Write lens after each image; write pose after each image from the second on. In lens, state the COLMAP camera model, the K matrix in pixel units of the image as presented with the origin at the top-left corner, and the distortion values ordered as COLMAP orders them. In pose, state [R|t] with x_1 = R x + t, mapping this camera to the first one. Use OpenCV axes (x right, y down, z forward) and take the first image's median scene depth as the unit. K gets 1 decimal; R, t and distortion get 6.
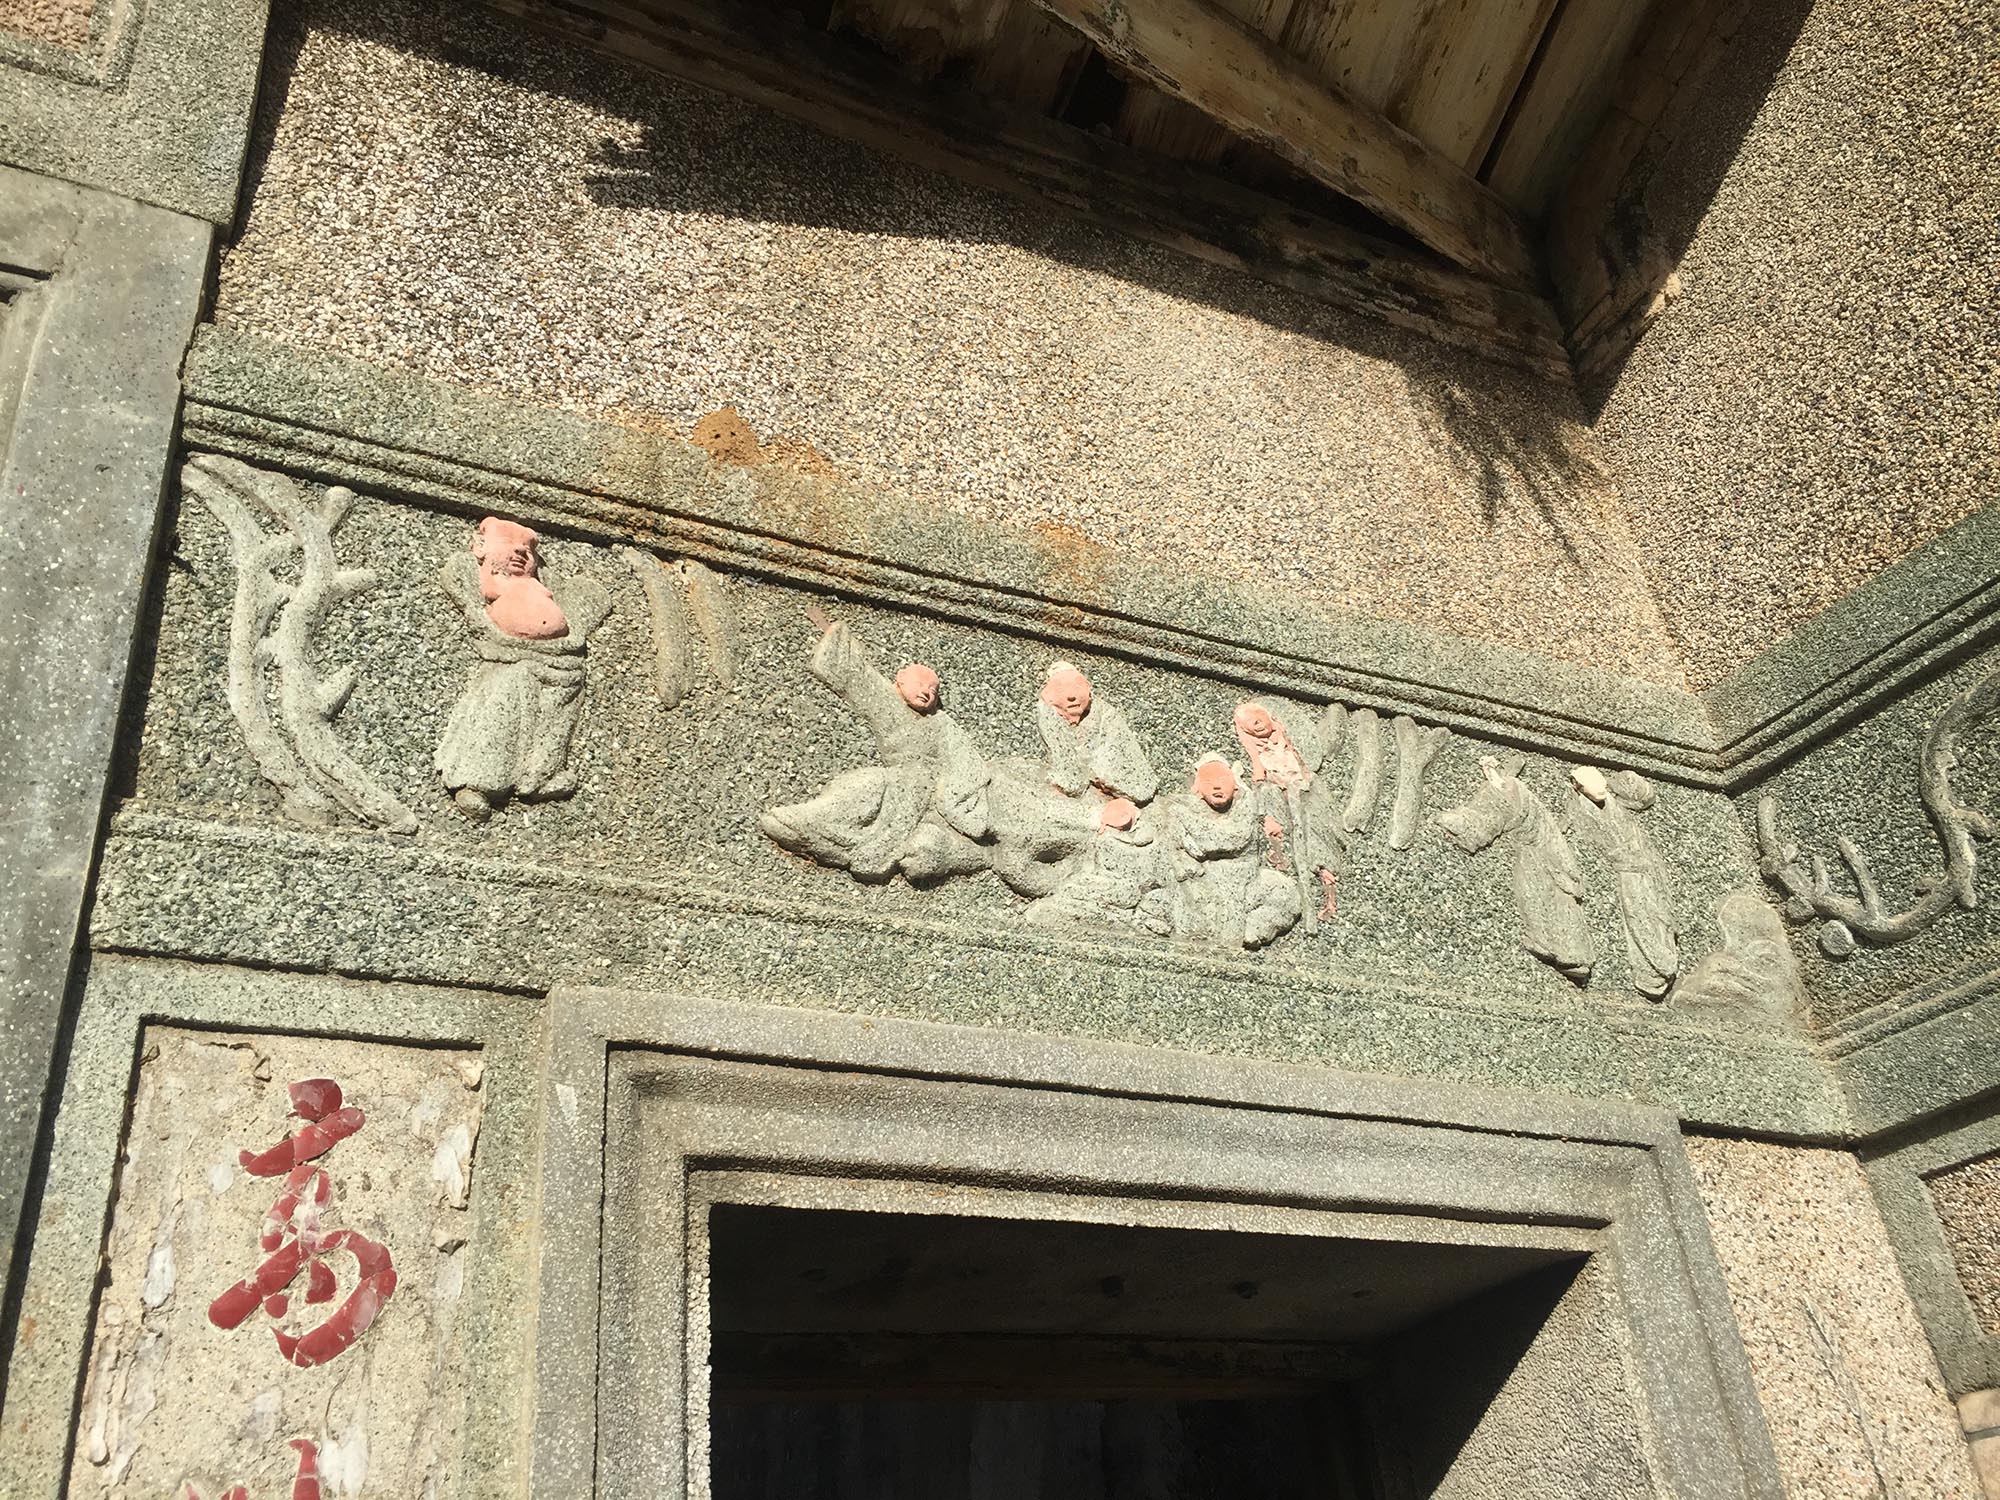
lens RADIAL K [[1700.8, 0, 1010.6], [0, 1700.8, 746.0], [0, 0, 1]] dist [0.089060, -0.141260]
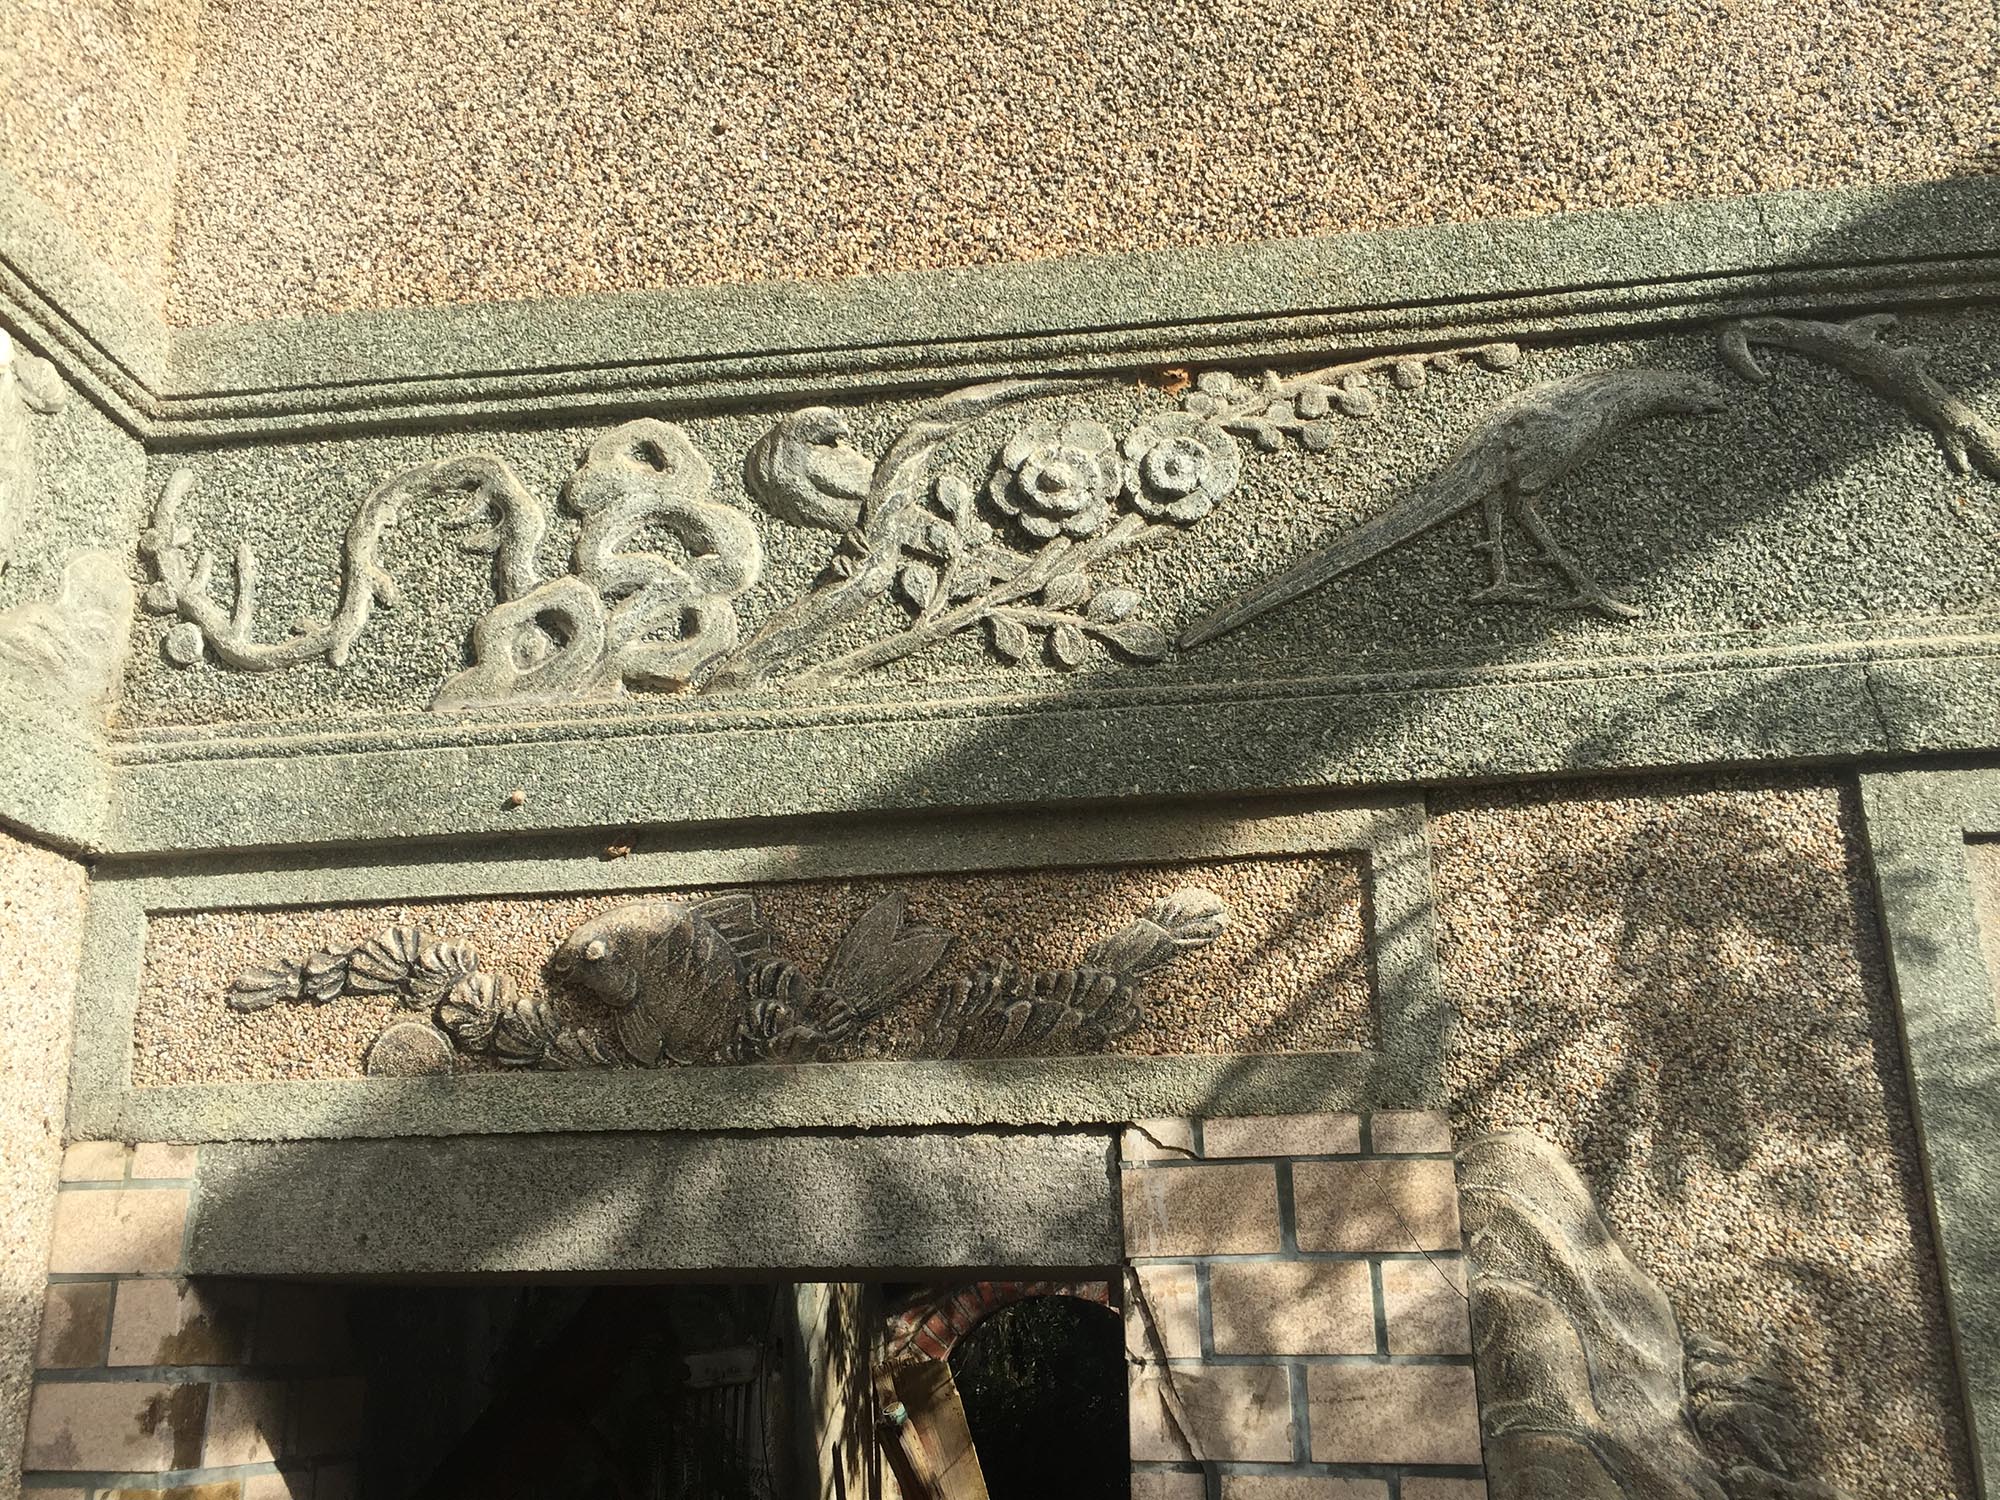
lens RADIAL K [[1700.8, 0, 1010.6], [0, 1700.8, 746.0], [0, 0, 1]] dist [0.089060, -0.141260]
pose [[0.548034, 0.331763, 0.767849, 0.051601], [-0.440983, 0.894639, -0.071804, 0.035691], [-0.710769, -0.299257, 0.636594, 0.123492]]
